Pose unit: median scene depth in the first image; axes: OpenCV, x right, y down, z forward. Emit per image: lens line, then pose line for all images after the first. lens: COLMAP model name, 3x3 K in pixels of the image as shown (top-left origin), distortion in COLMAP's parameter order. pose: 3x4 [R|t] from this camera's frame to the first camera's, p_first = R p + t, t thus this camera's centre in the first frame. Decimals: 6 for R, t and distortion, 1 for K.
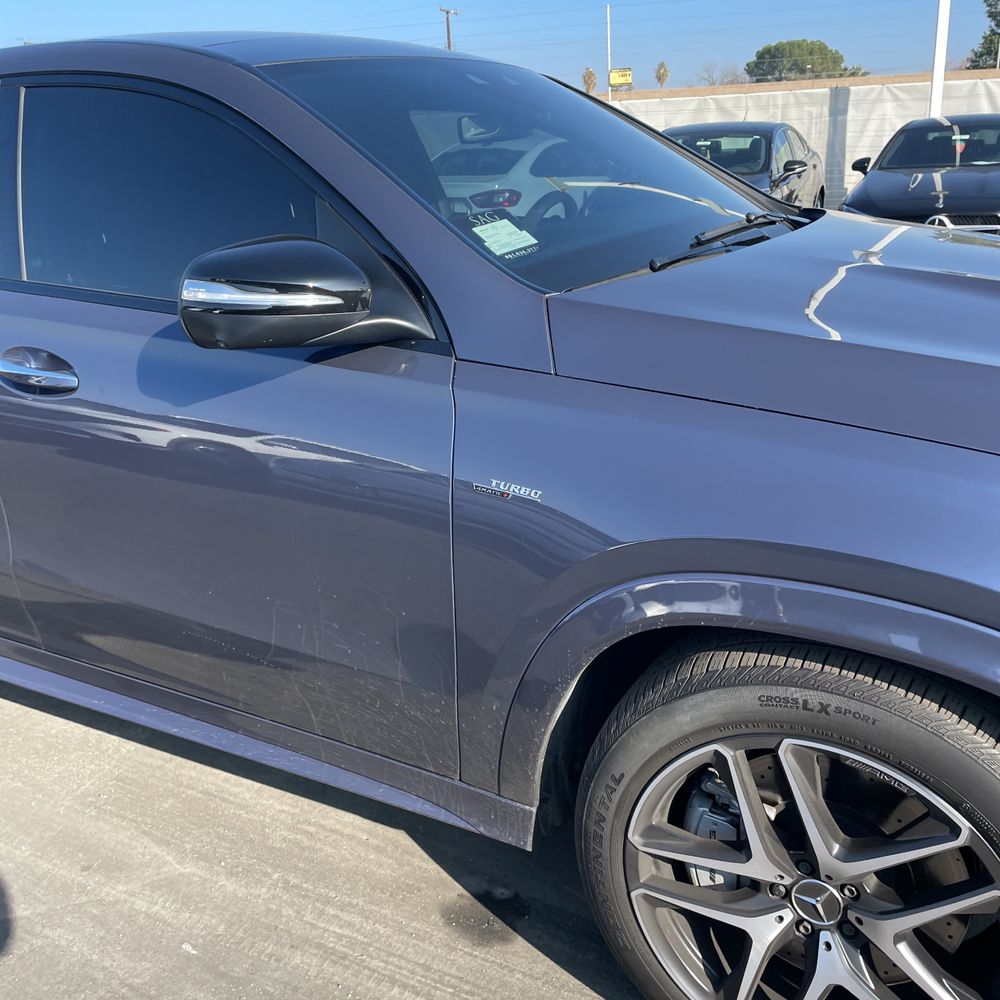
lens RADIAL K [[1007.2, 0, 495.8], [0, 1007.2, 494.1], [0, 0, 1]] dist [0.099300, -0.133840]
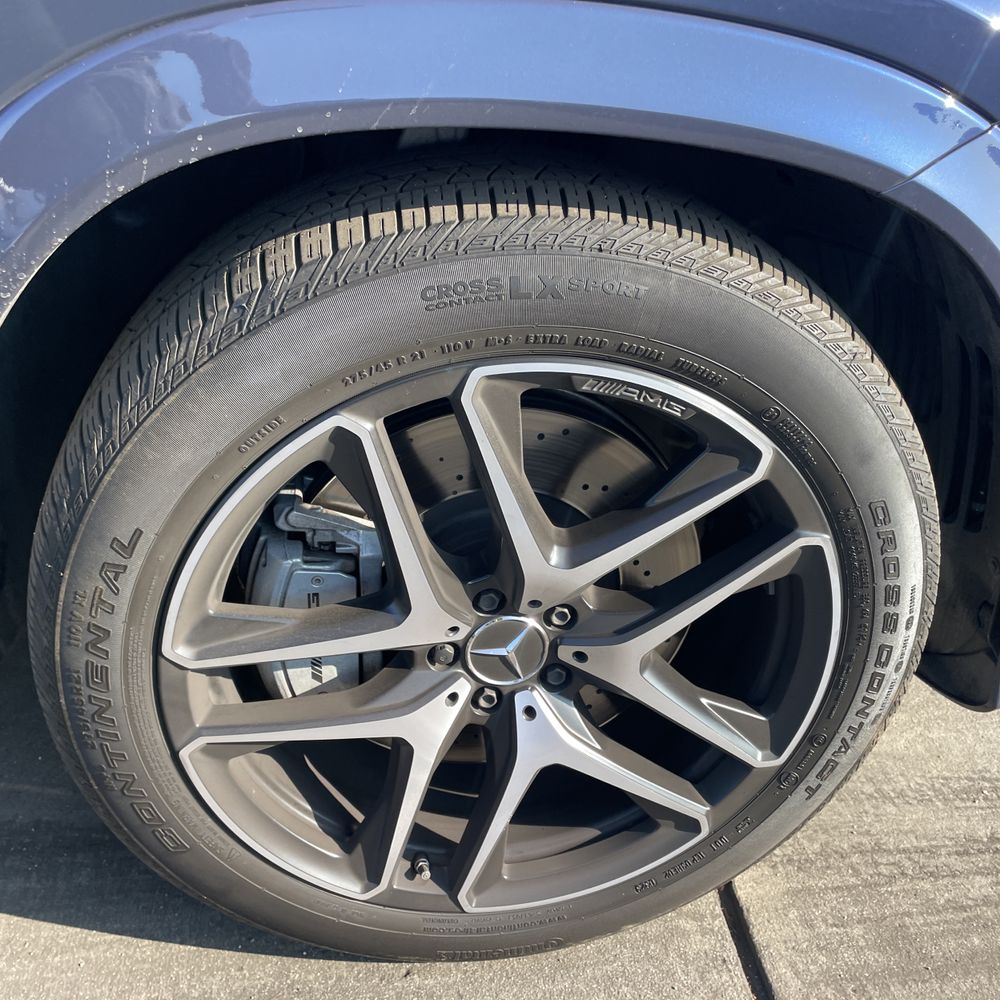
lens RADIAL K [[1007.2, 0, 495.8], [0, 1007.2, 494.1], [0, 0, 1]] dist [0.099300, -0.133840]
pose [[0.788574, -0.211386, 0.577466, -0.012977], [0.101569, 0.970936, 0.216718, 0.169299], [-0.606494, -0.112246, 0.787125, 0.515550]]
